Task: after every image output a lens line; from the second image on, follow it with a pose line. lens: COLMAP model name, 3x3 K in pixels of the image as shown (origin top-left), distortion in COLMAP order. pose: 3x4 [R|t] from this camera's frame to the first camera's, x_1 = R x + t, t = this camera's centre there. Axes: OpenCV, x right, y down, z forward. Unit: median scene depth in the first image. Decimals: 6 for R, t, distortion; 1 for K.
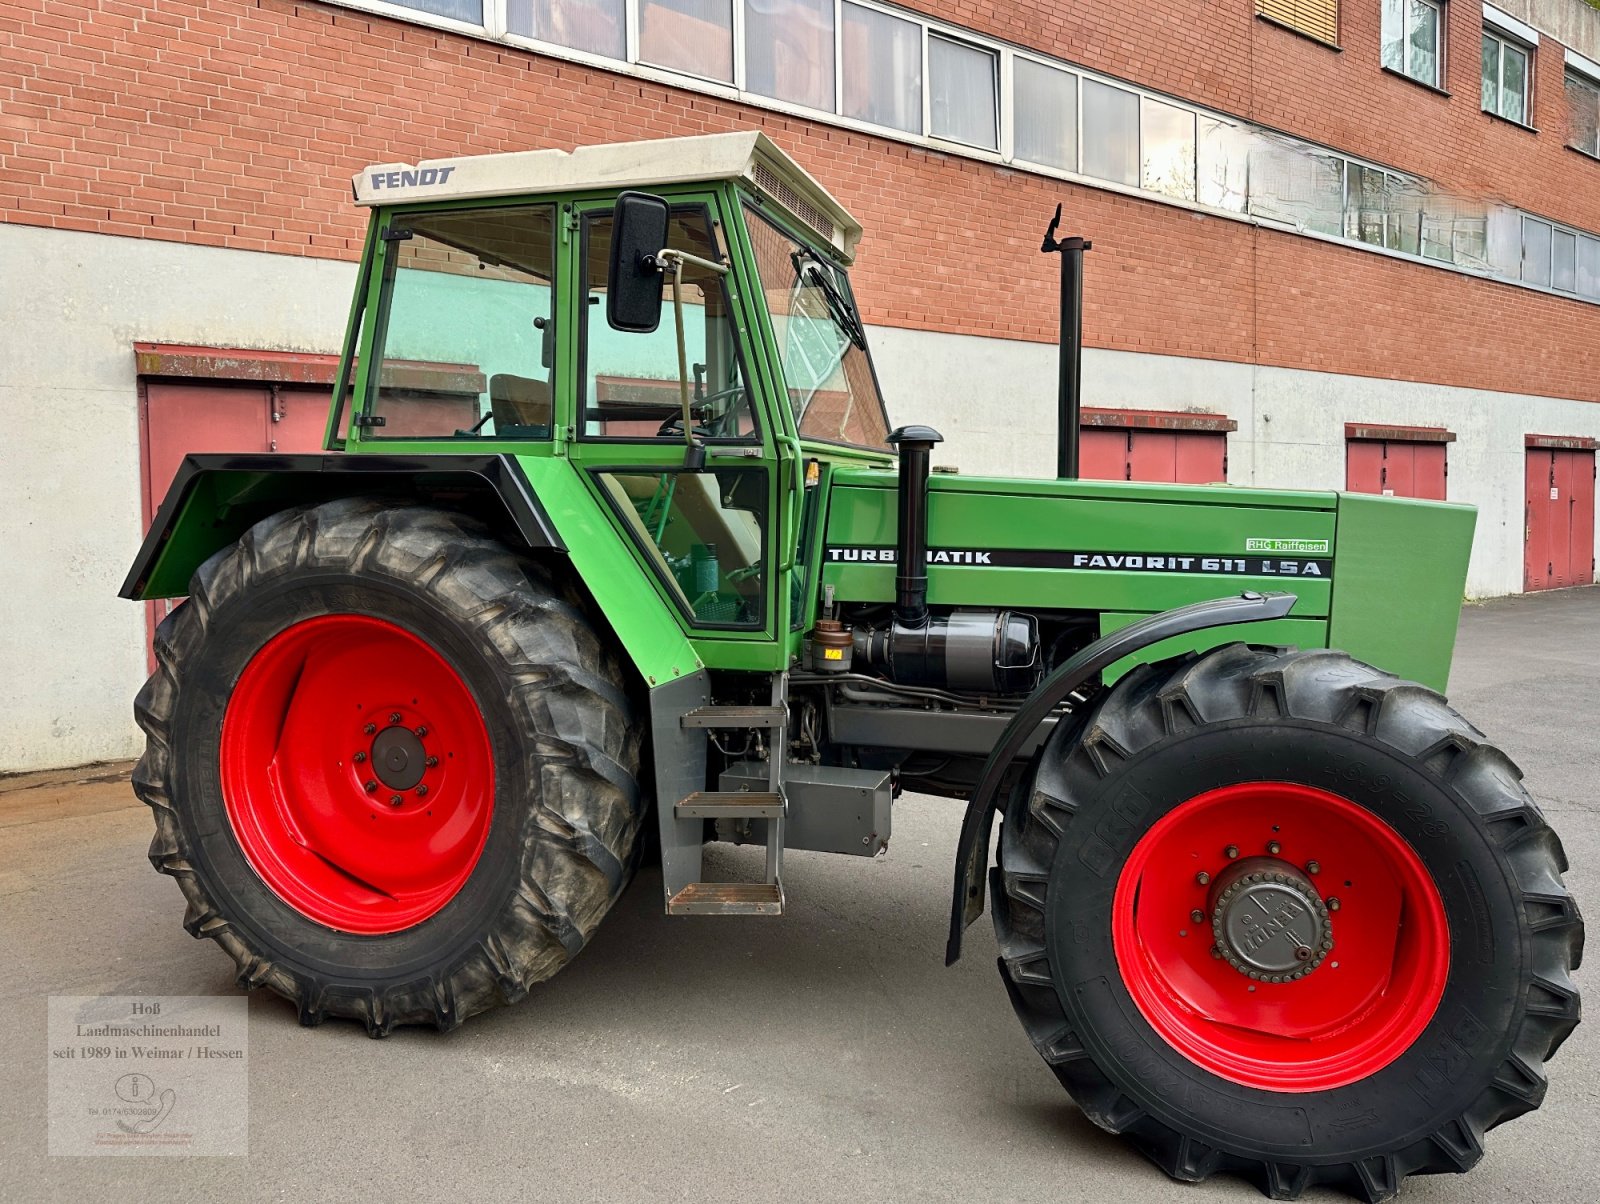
lens RADIAL K [[1104.5, 0, 757.1], [0, 1104.5, 571.7], [0, 0, 1]] dist [0.076881, -0.109229]
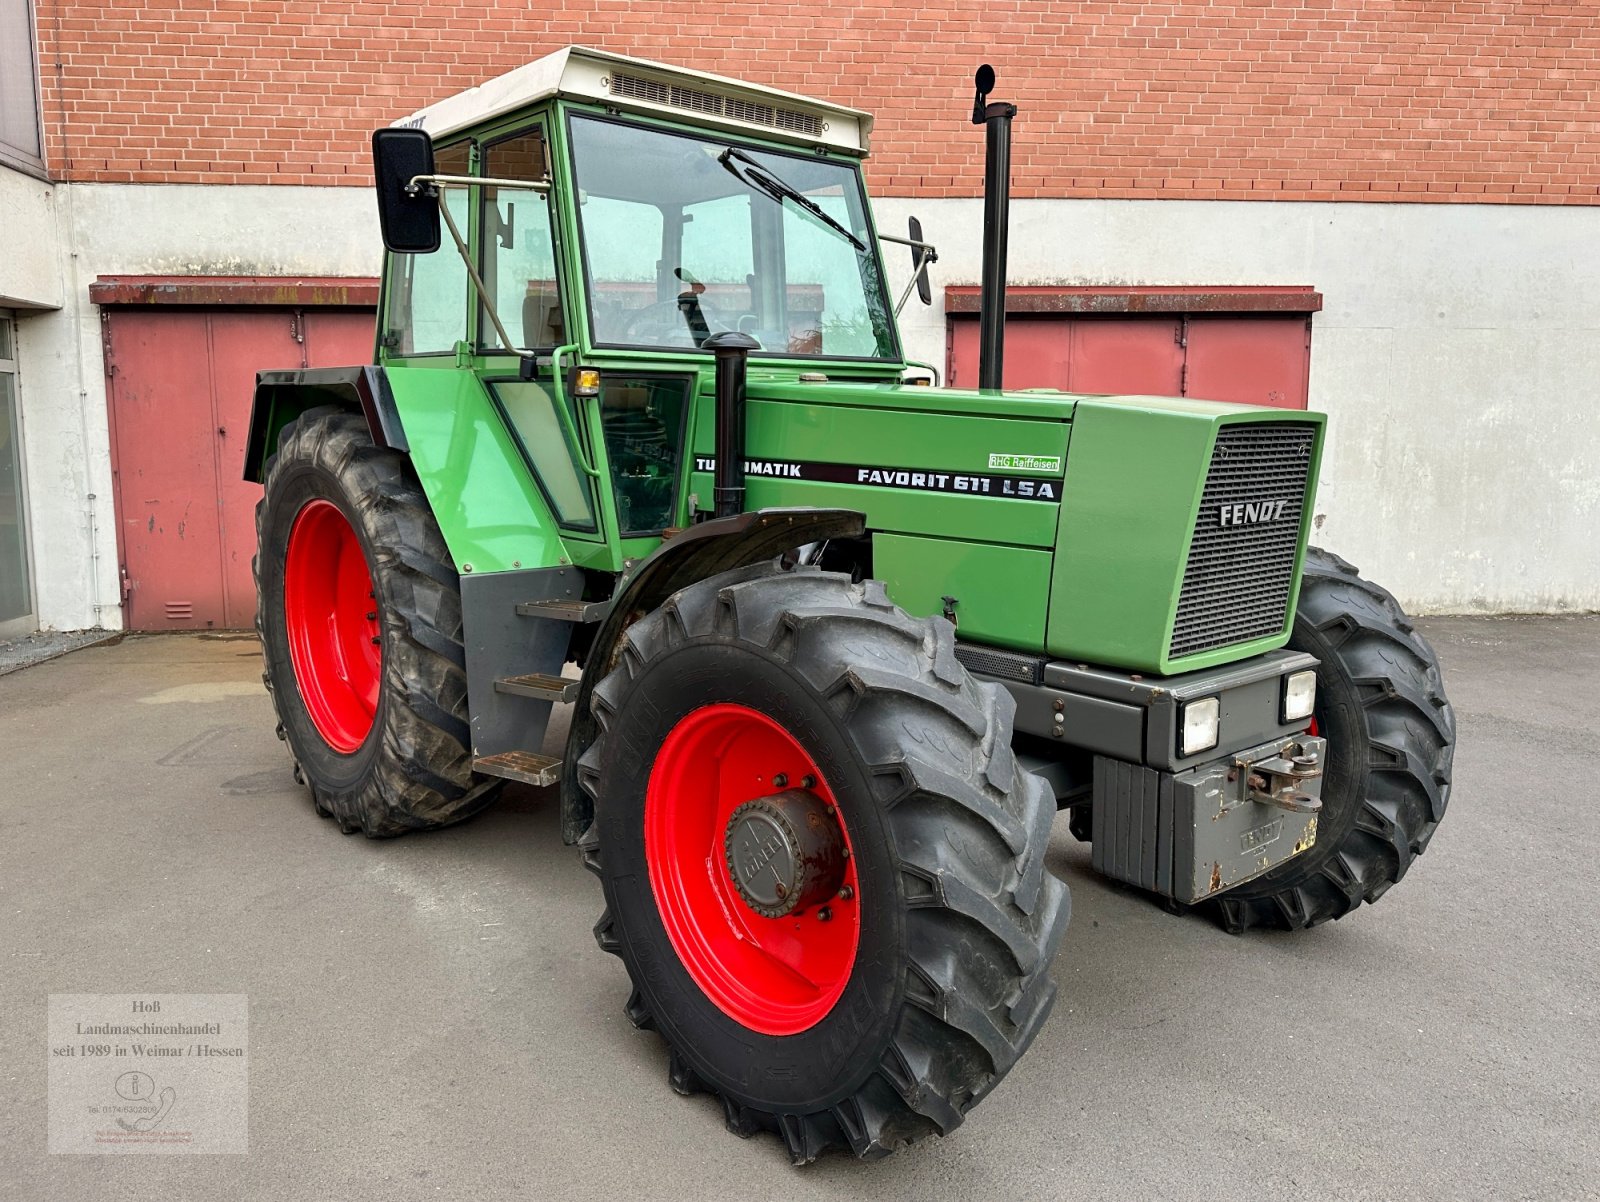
lens RADIAL K [[1153.3, 0, 802.4], [0, 1153.3, 572.6], [0, 0, 1]] dist [0.035948, -0.033200]
pose [[0.864648, 0.071780, -0.497225, 0.761831], [-0.036936, 0.996144, 0.079575, -0.003868], [0.501019, -0.050439, 0.863965, 0.138818]]
